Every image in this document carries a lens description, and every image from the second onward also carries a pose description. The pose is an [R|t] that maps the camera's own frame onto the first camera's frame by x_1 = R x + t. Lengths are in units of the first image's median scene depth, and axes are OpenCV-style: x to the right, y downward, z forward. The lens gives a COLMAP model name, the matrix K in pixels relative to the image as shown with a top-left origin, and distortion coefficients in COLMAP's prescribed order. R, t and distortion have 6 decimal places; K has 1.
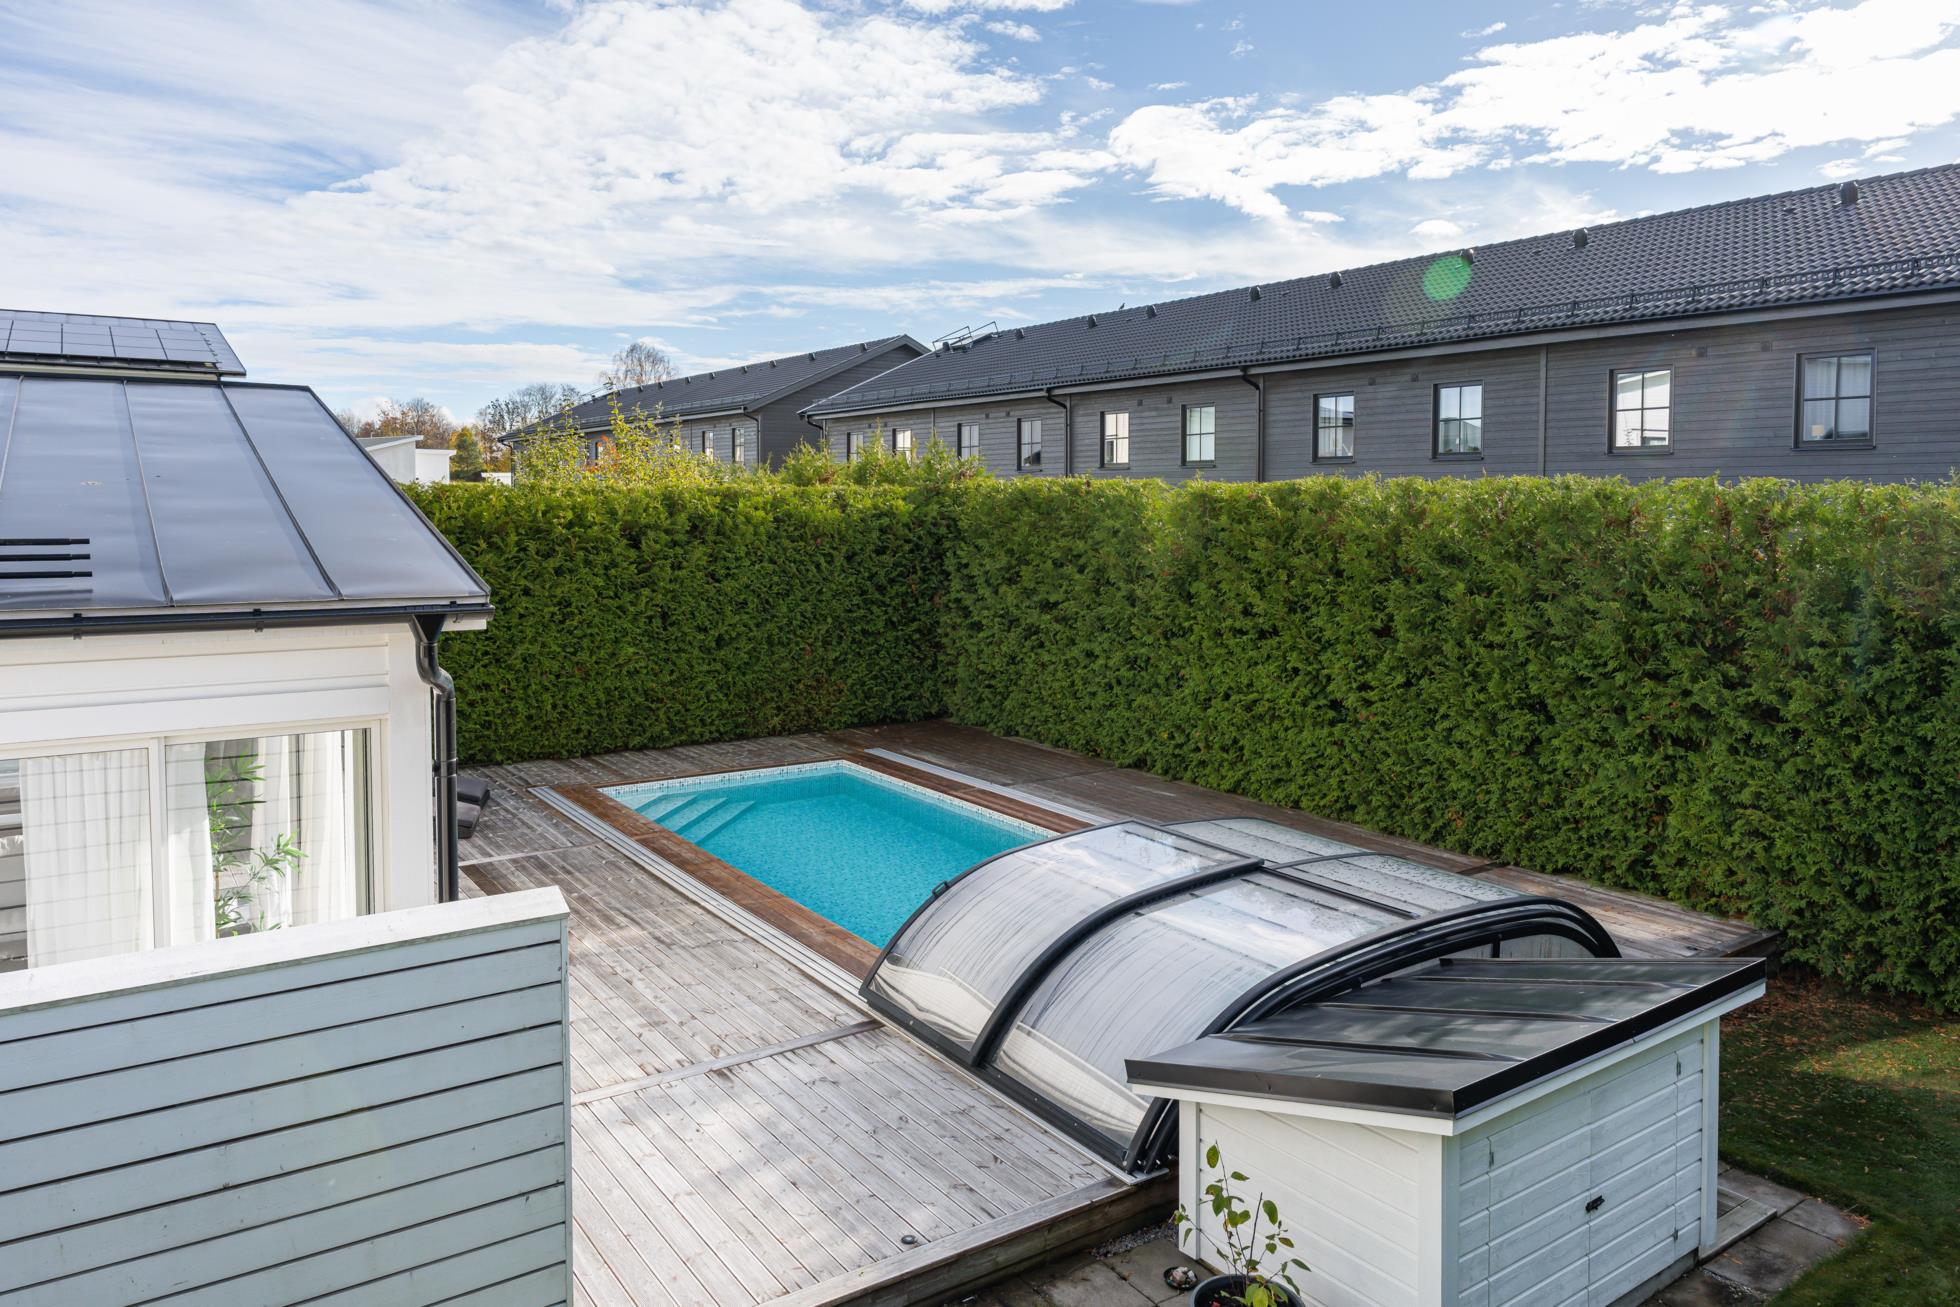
lens RADIAL K [[1303.3, 0, 980.6], [0, 1303.3, 570.7], [0, 0, 1]] dist [0.061243, -0.000277]
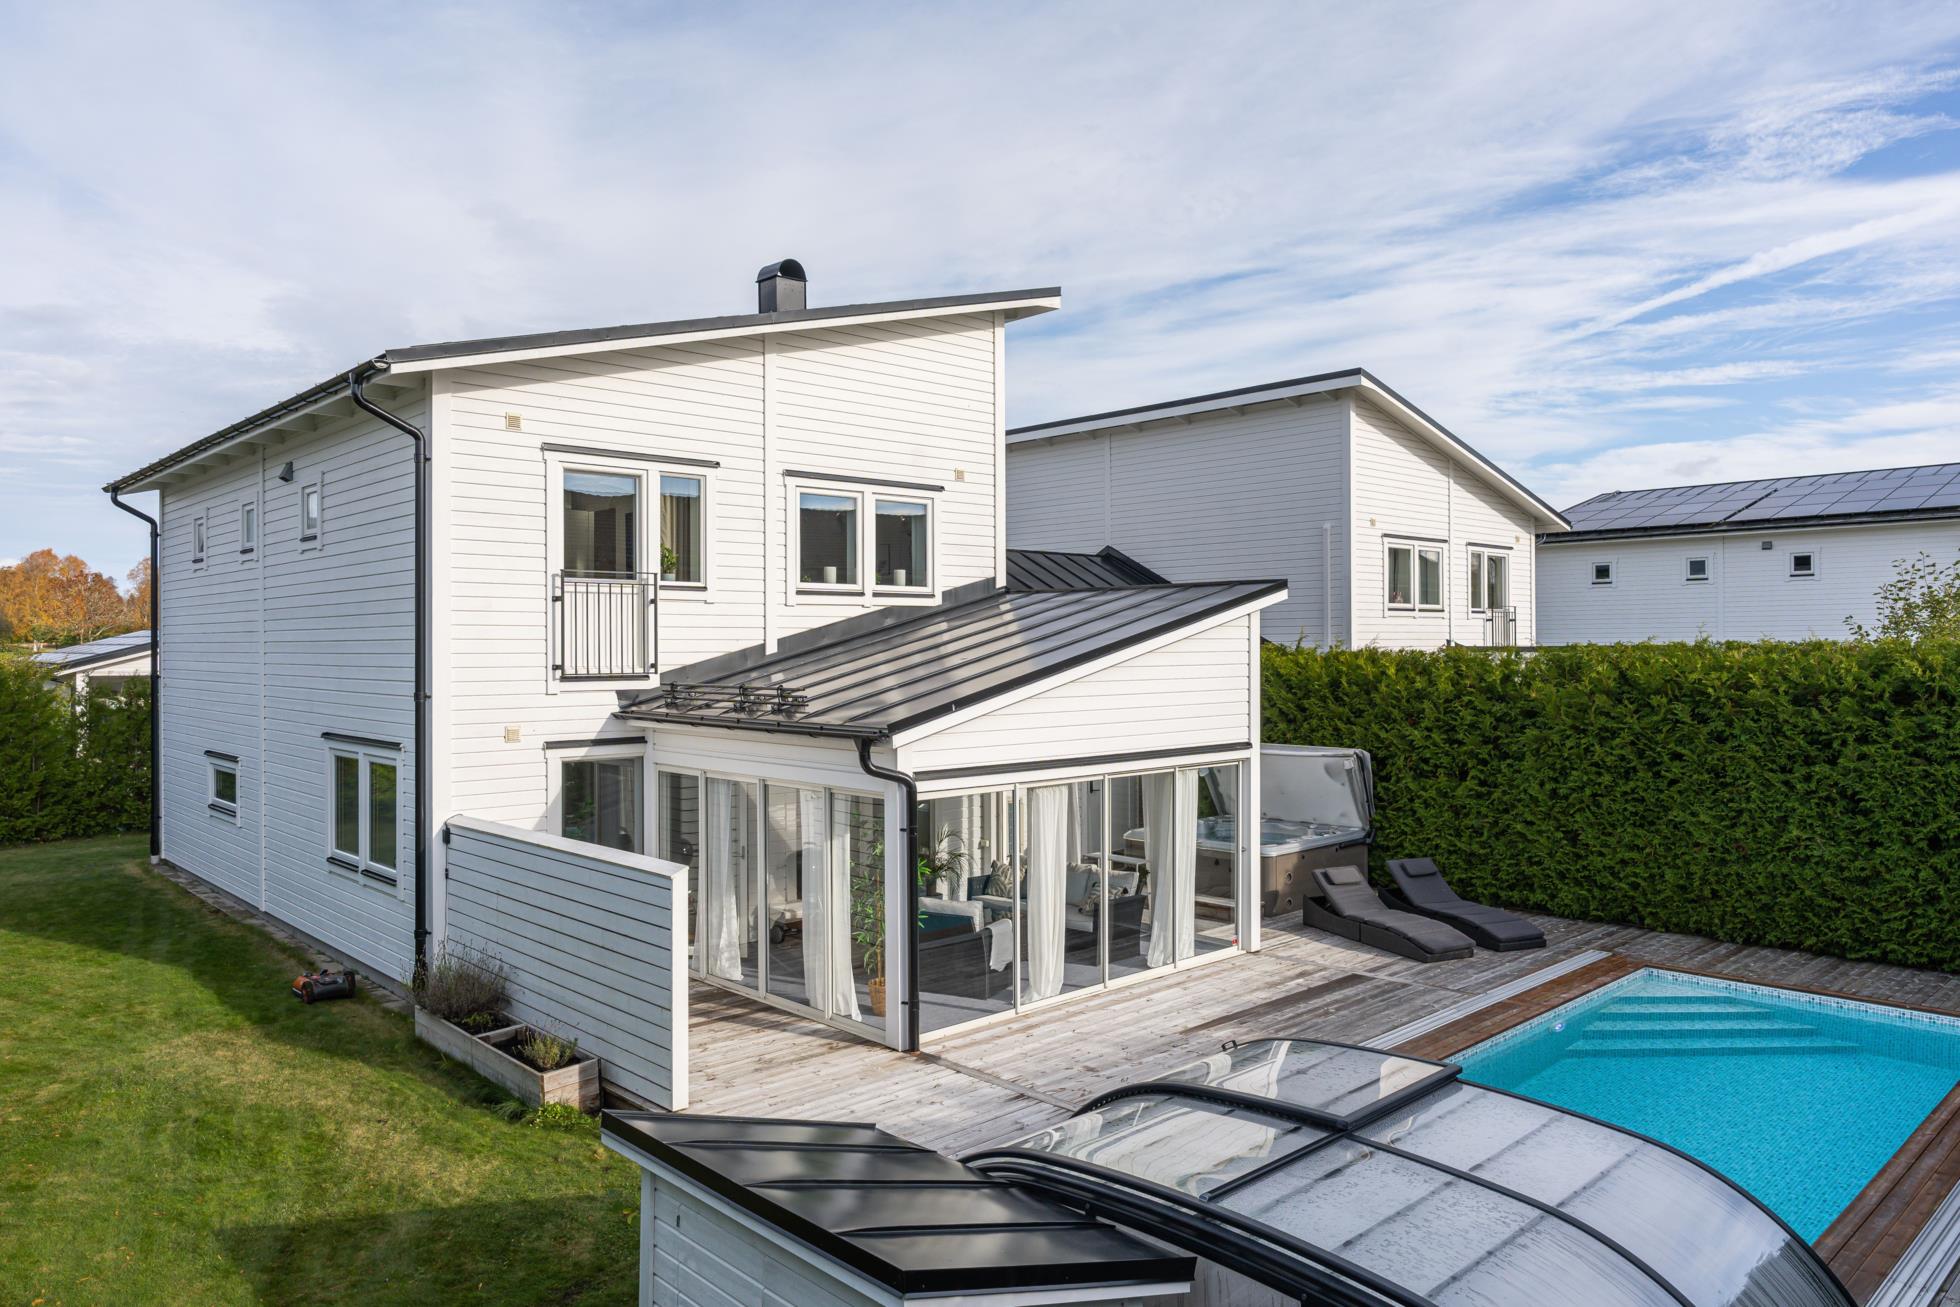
lens RADIAL K [[1310.9, 0, 982.3], [0, 1310.9, 650.4], [0, 0, 1]] dist [-0.008409, -0.002527]
pose [[0.147098, -0.011150, -0.989059, 0.529054], [-0.043237, 0.998908, -0.017692, -0.022249], [0.988176, 0.045366, 0.146456, 0.353879]]
